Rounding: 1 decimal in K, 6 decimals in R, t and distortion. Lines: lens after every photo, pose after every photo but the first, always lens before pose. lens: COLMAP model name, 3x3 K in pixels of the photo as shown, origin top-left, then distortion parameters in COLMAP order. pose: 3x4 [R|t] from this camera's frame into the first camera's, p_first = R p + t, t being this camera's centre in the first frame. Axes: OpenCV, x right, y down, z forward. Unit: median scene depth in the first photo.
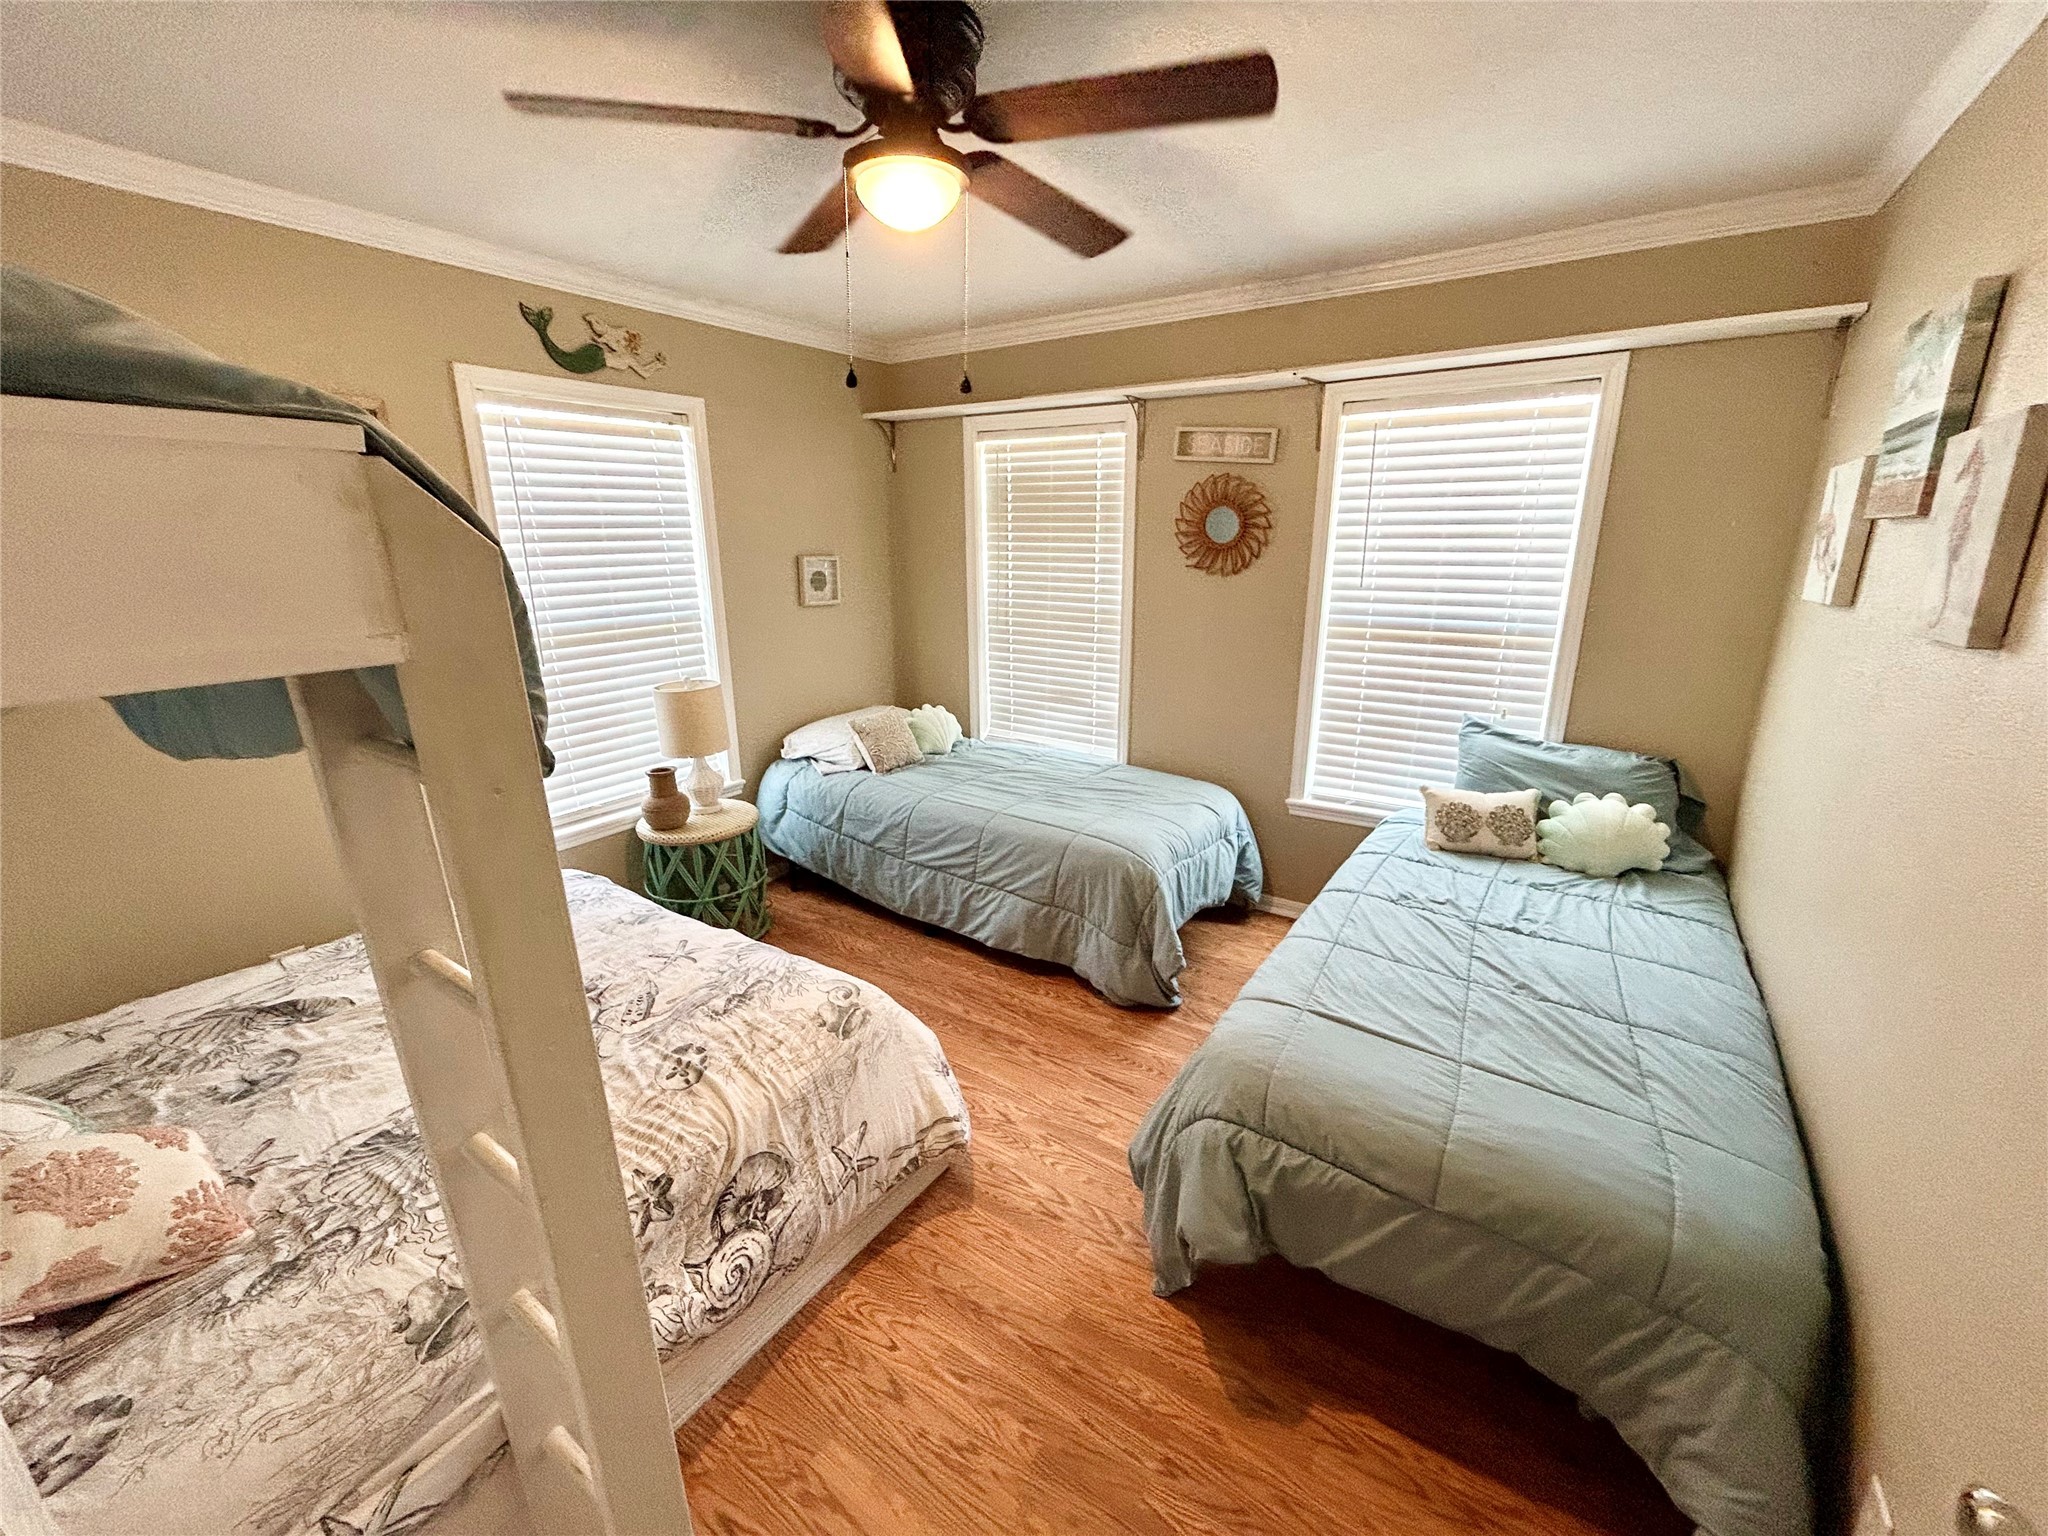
lens RADIAL K [[831.9, 0, 1024.5], [0, 831.9, 767.3], [0, 0, 1]] dist [-0.001834, -0.000783]
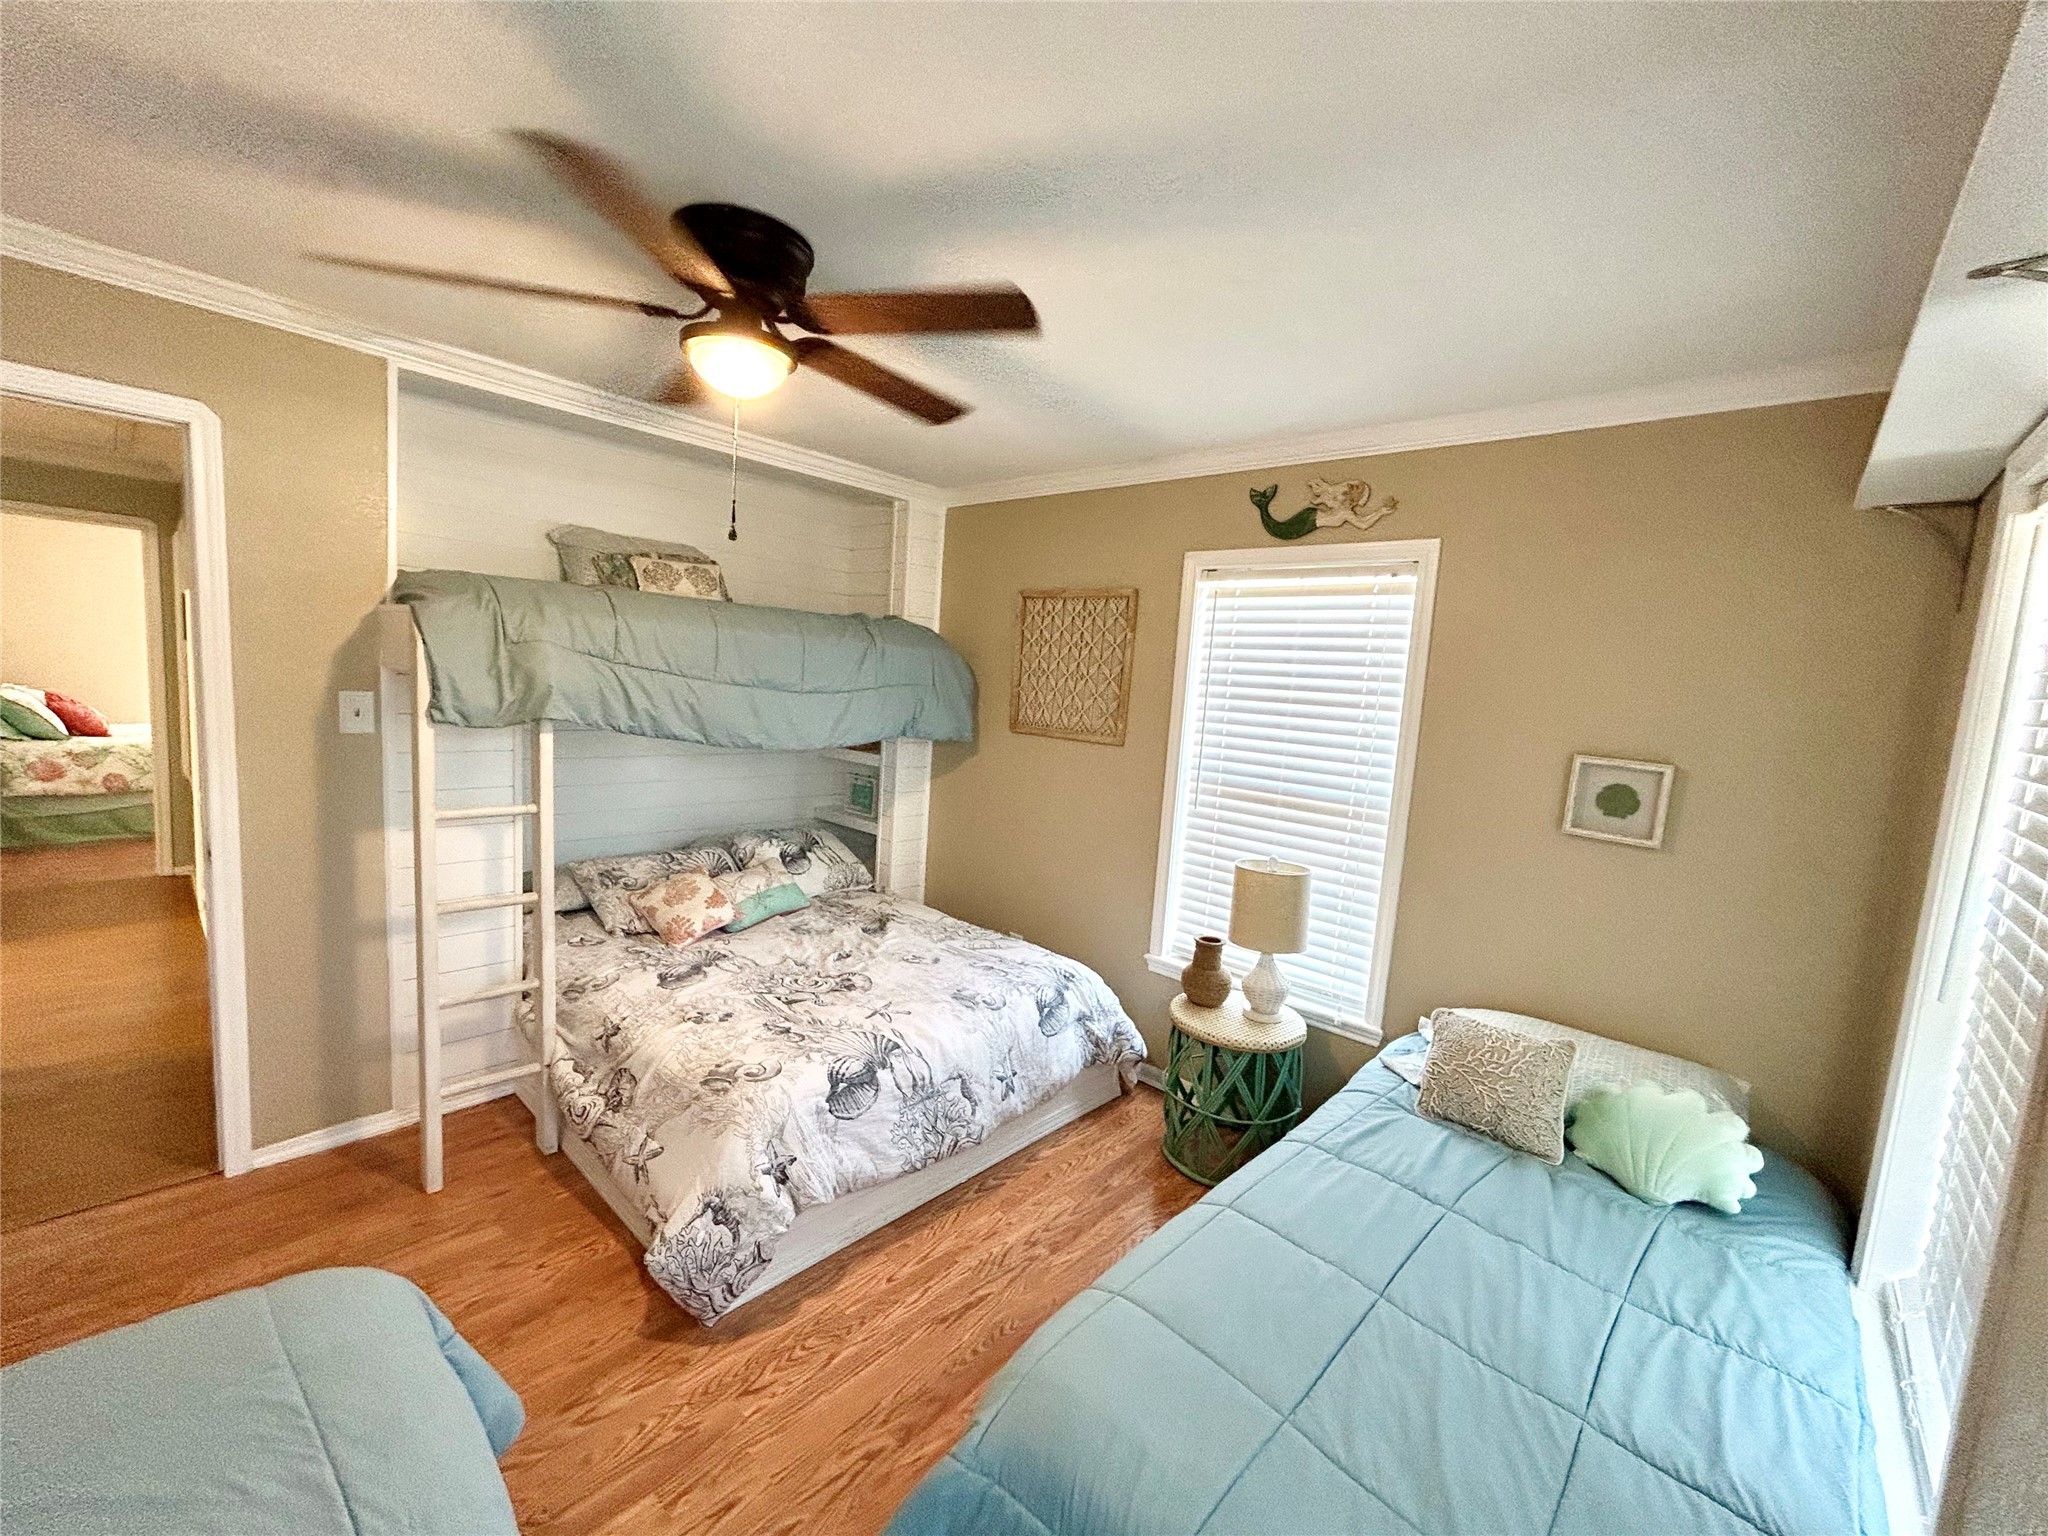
lens RADIAL K [[831.9, 0, 1025.3], [0, 831.9, 777.3], [0, 0, 1]] dist [-0.001834, -0.000783]
pose [[-0.157395, 0.106123, -0.981817, 0.533631], [-0.336839, 0.928818, 0.154393, -0.262424], [0.928314, 0.355015, -0.110445, 0.936252]]
